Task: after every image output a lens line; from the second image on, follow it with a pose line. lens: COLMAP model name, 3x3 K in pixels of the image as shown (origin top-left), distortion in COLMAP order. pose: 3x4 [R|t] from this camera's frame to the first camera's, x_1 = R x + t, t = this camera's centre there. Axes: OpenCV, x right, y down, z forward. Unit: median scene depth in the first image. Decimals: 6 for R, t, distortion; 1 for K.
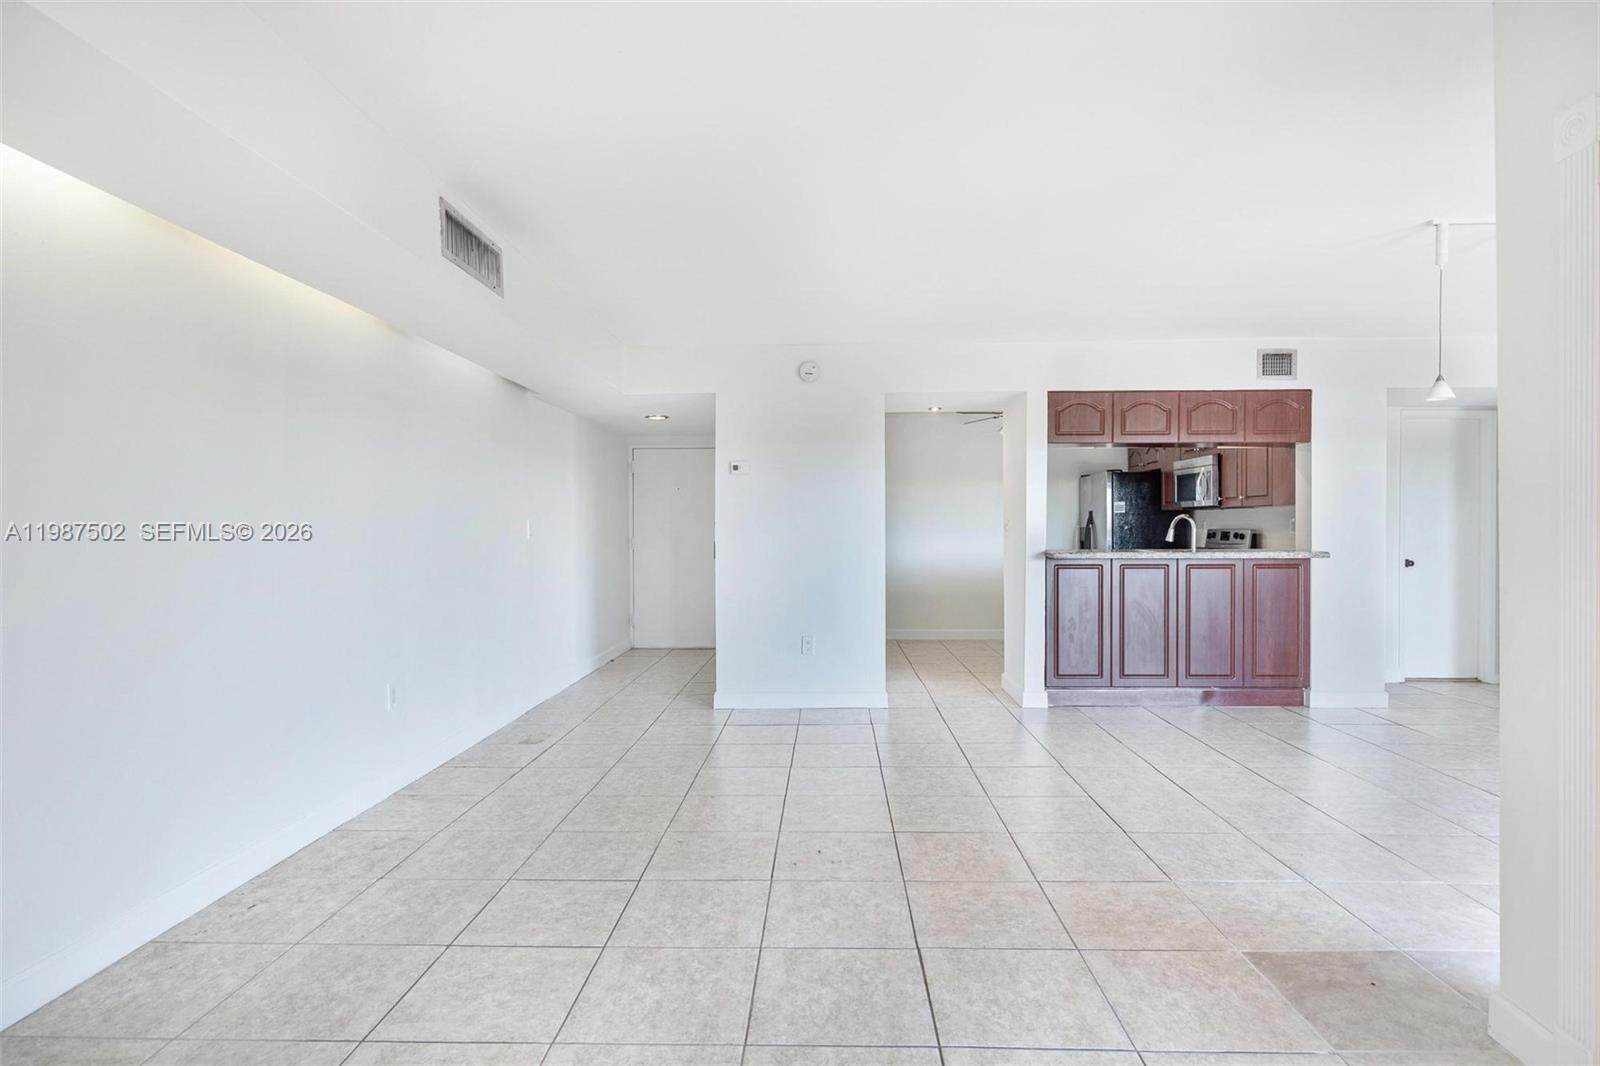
lens RADIAL K [[837.7, 0, 801.1], [0, 837.7, 536.3], [0, 0, 1]] dist [0.001925, 0.000337]
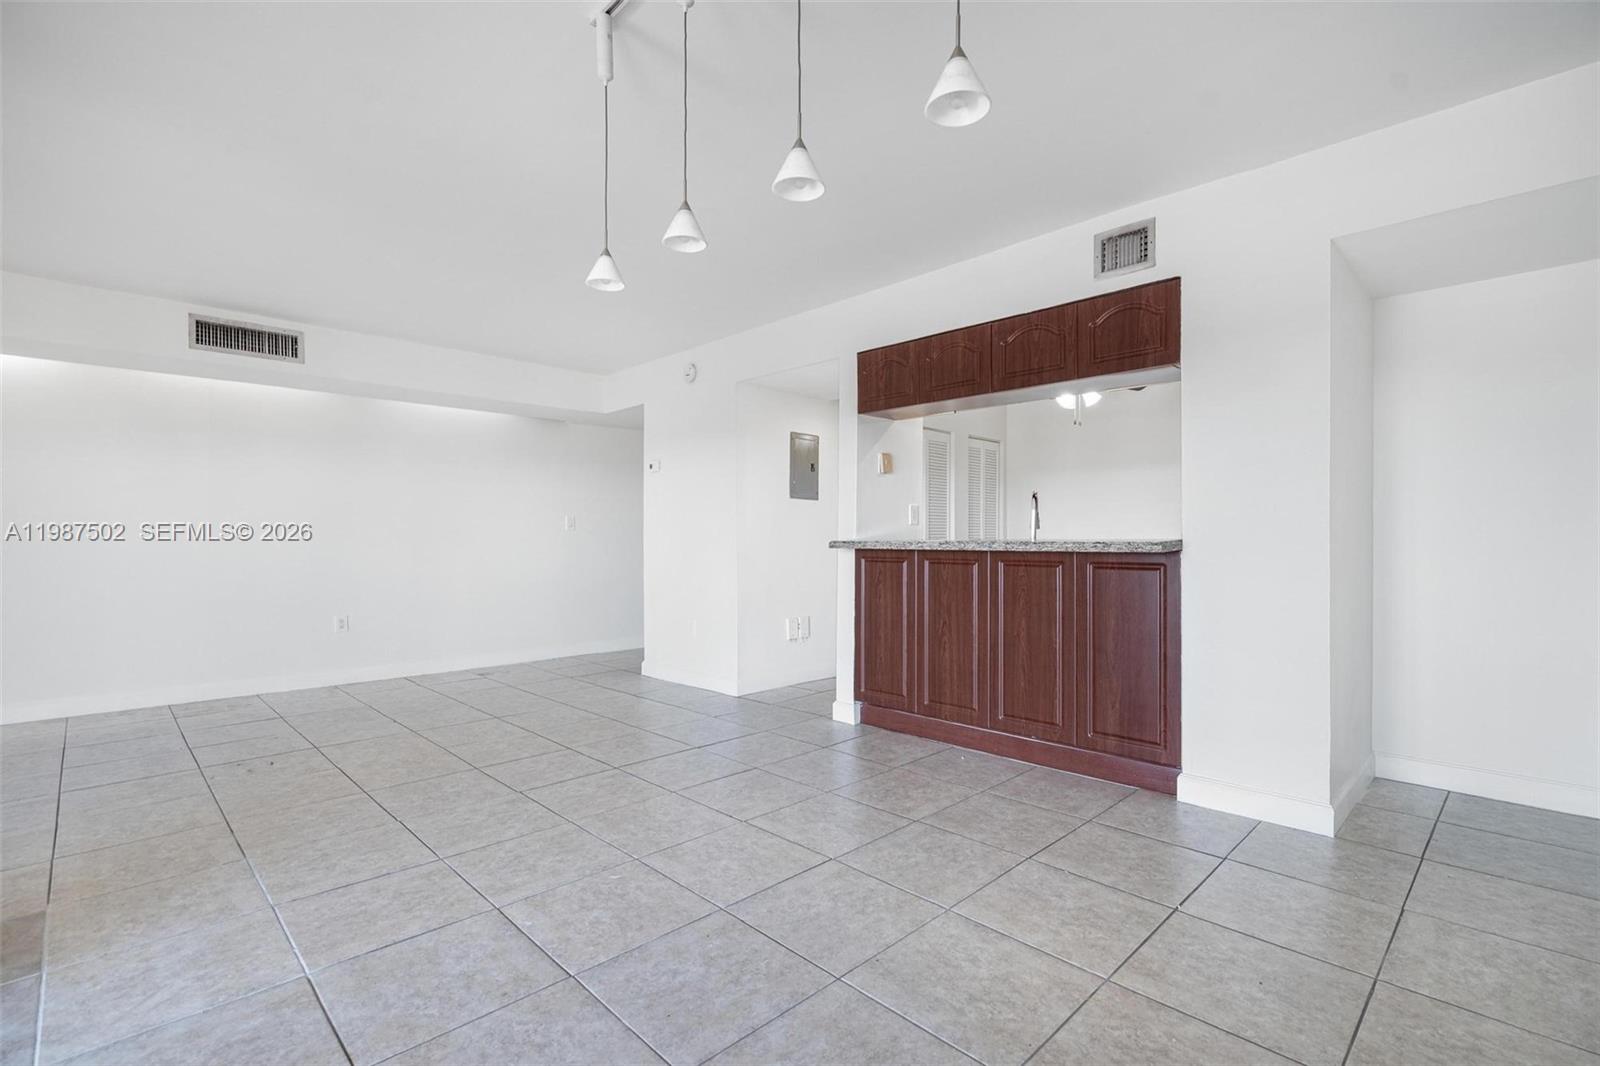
lens RADIAL K [[726.8, 0, 810.0], [0, 726.8, 538.7], [0, 0, 1]] dist [-0.001276, 0.001491]
pose [[0.724568, 0.005005, -0.689185, 0.772835], [-0.011038, 0.999930, -0.004343, 0.019979], [0.689115, 0.010754, 0.724572, 0.432748]]
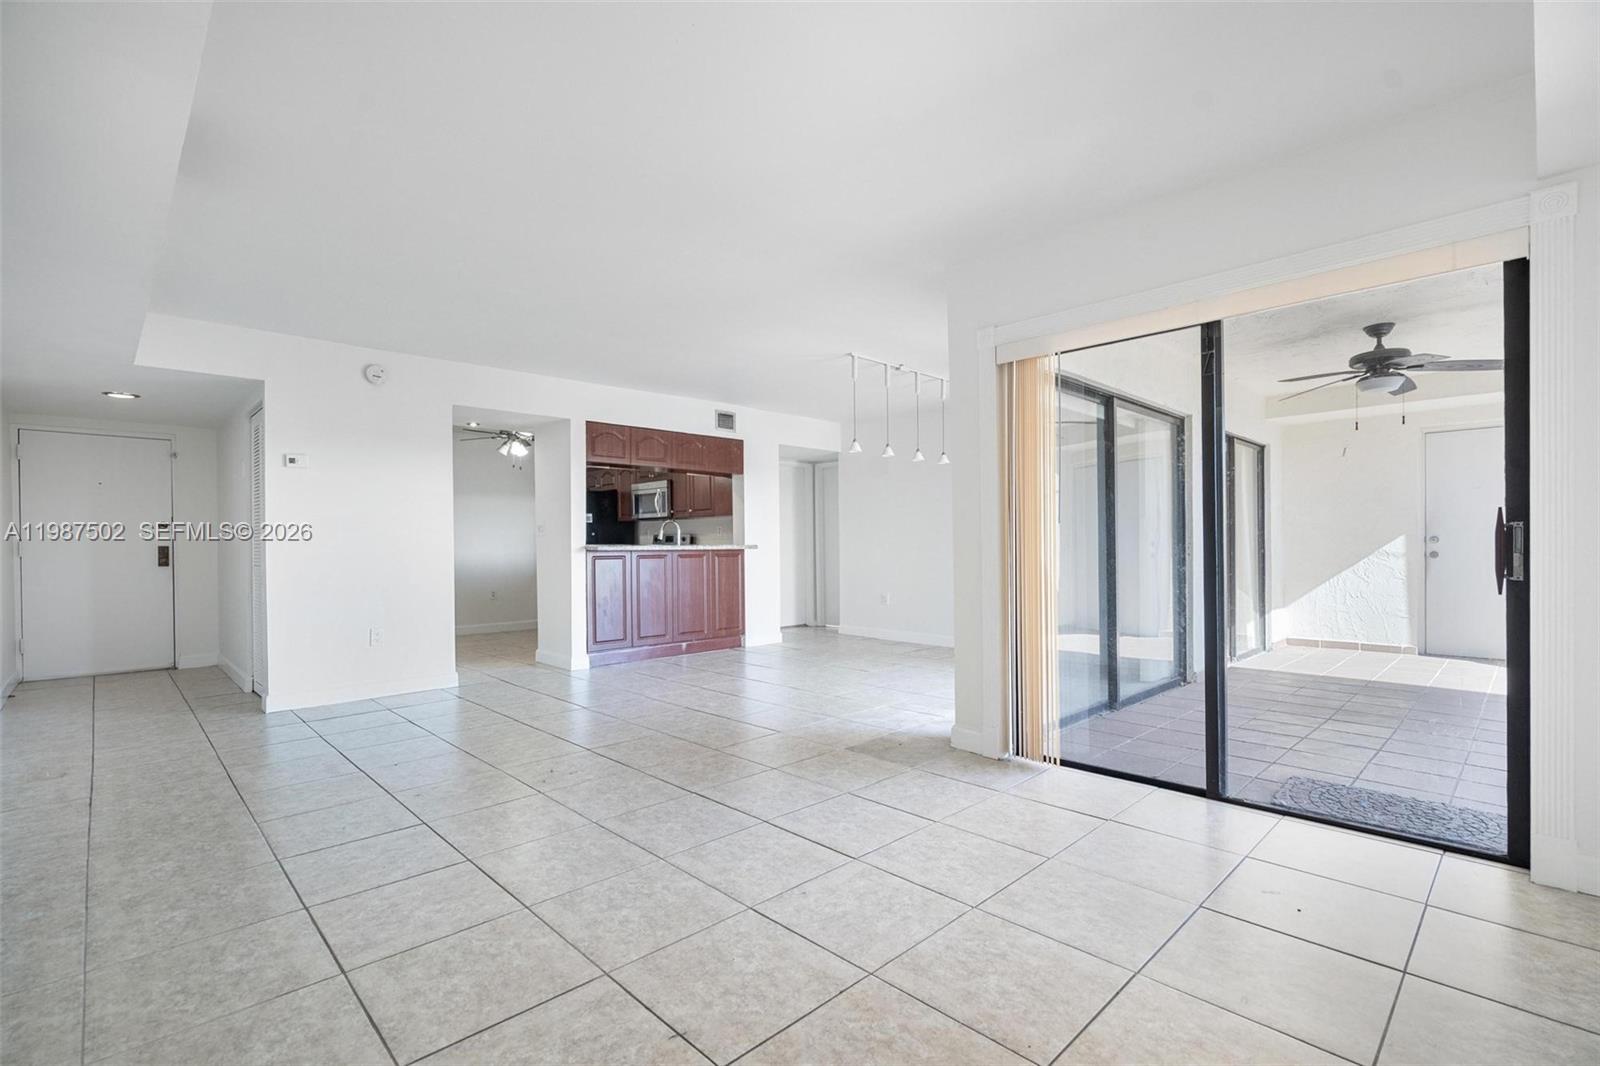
lens RADIAL K [[726.8, 0, 810.0], [0, 726.8, 538.7], [0, 0, 1]] dist [-0.001276, 0.001491]
pose [[0.697512, 0.004077, 0.716561, -0.262126], [0.012749, 0.999755, -0.018098, 0.031501], [-0.716459, 0.021759, 0.697290, -0.015449]]
